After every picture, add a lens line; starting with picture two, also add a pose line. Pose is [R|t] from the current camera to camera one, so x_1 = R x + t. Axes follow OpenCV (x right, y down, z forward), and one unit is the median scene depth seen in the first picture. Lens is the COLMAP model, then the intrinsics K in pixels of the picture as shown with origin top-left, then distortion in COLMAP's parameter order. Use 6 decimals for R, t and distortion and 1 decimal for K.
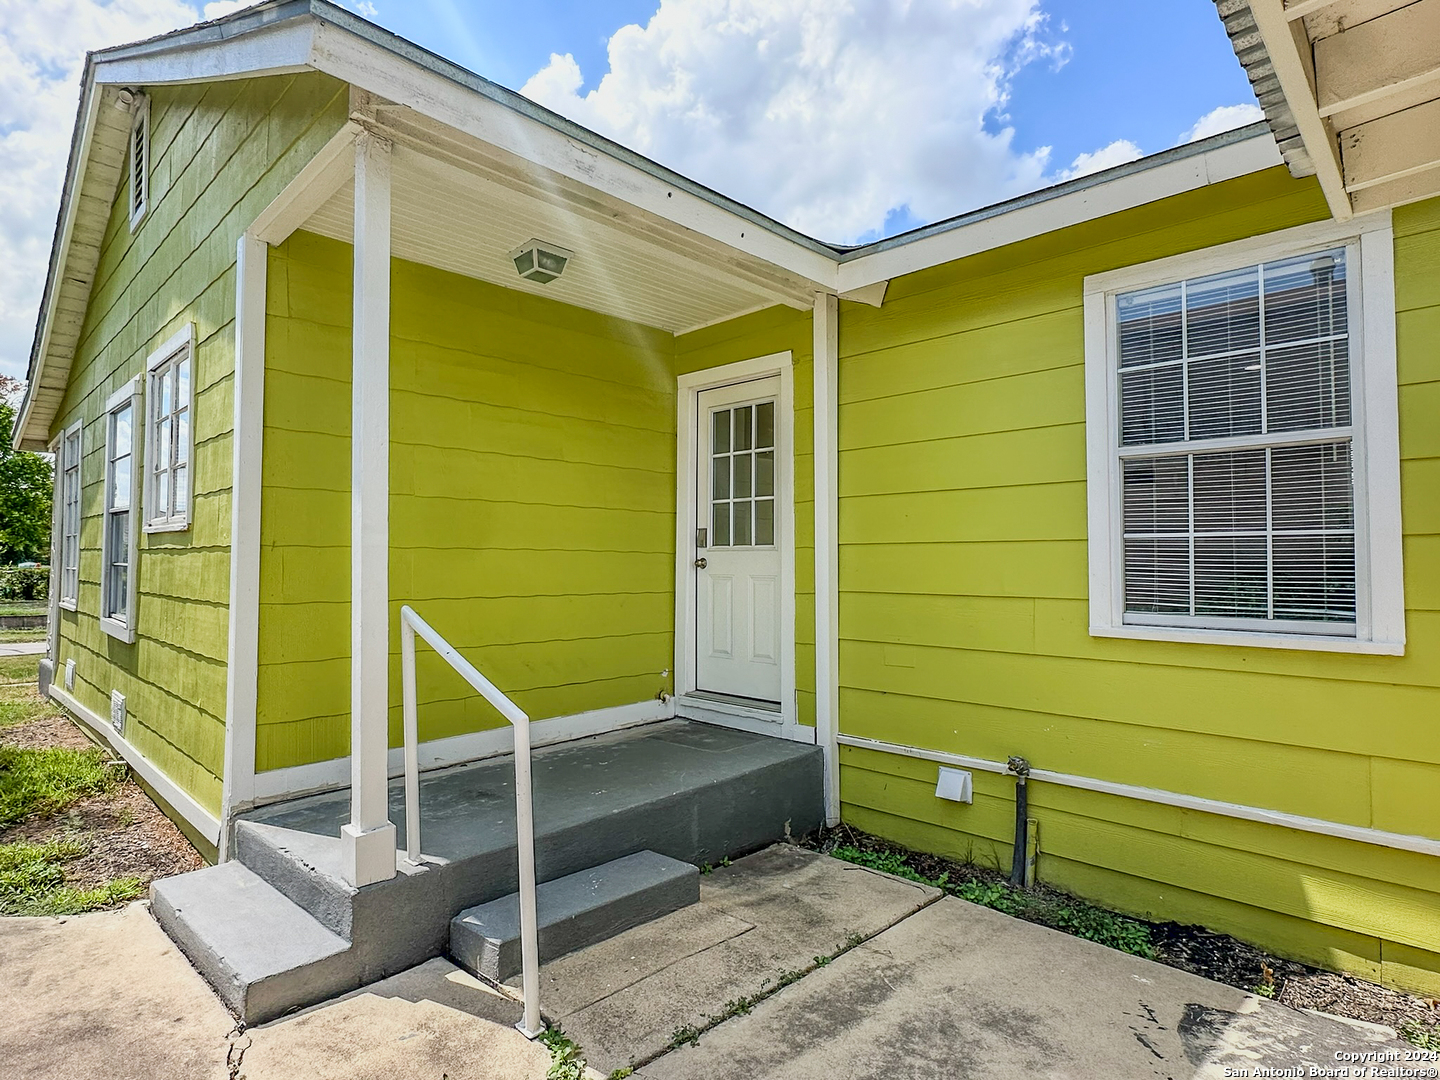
lens RADIAL K [[786.9, 0, 720.0], [0, 786.9, 540.0], [0, 0, 1]] dist [-0.001303, -0.000493]
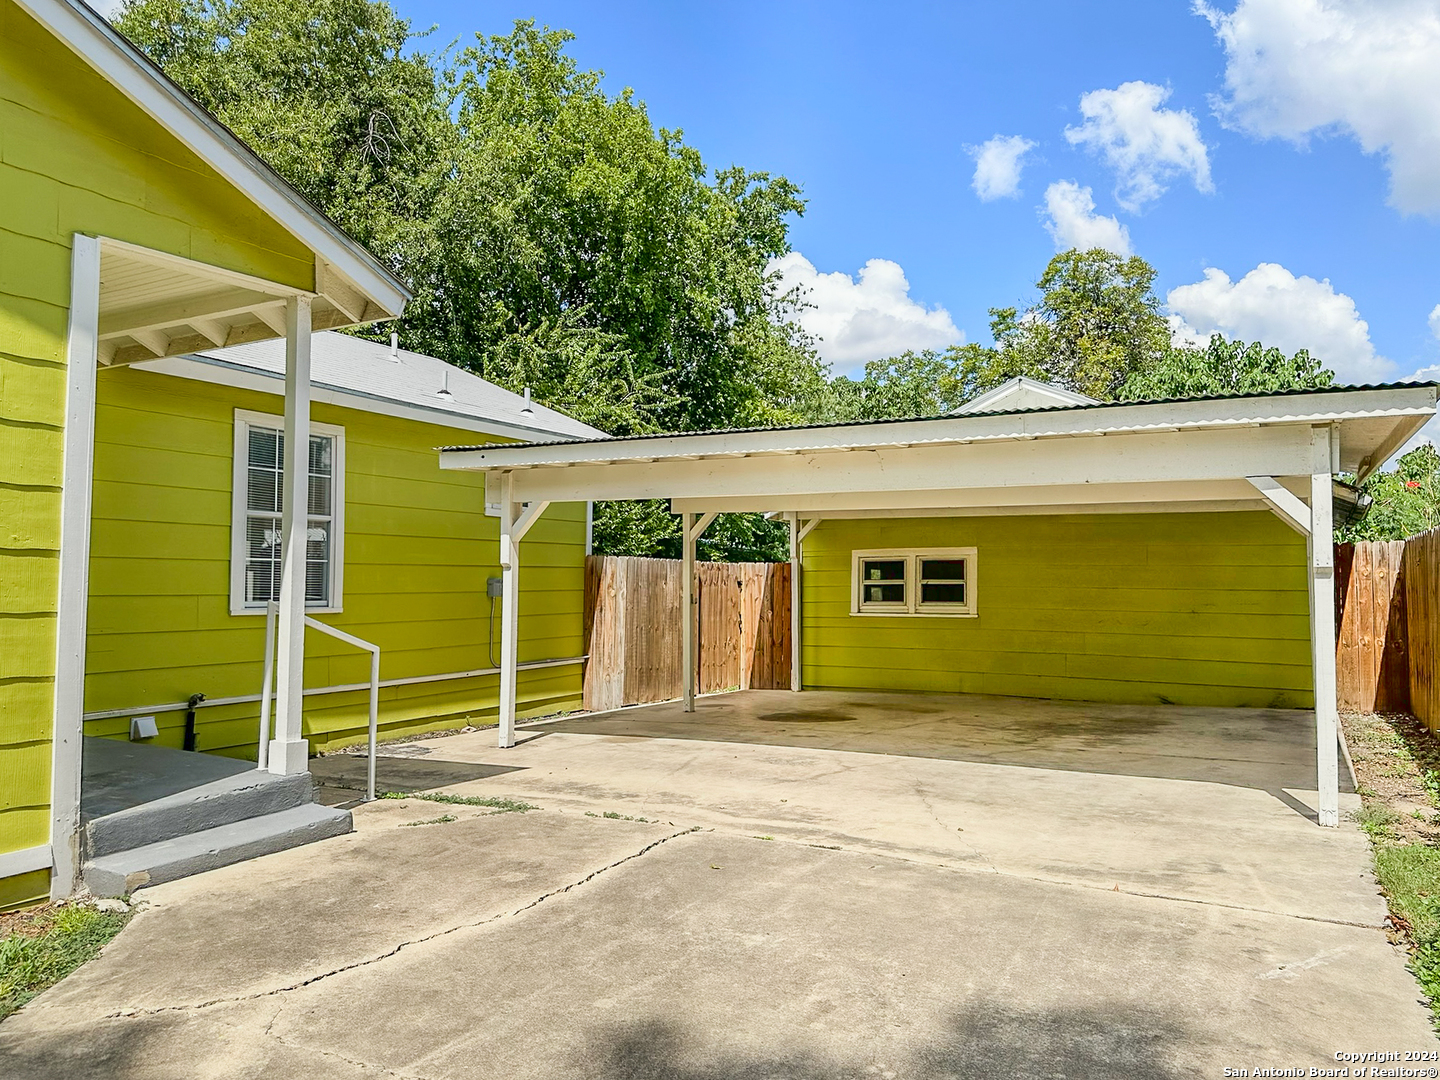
lens RADIAL K [[1077.7, 0, 720.0], [0, 1077.7, 540.0], [0, 0, 1]] dist [0.003698, 0.001740]
pose [[-0.253028, 0.036871, 0.966756, -2.085449], [-0.039341, 0.998055, -0.048361, 0.025718], [-0.966659, -0.050270, -0.251085, 0.551525]]
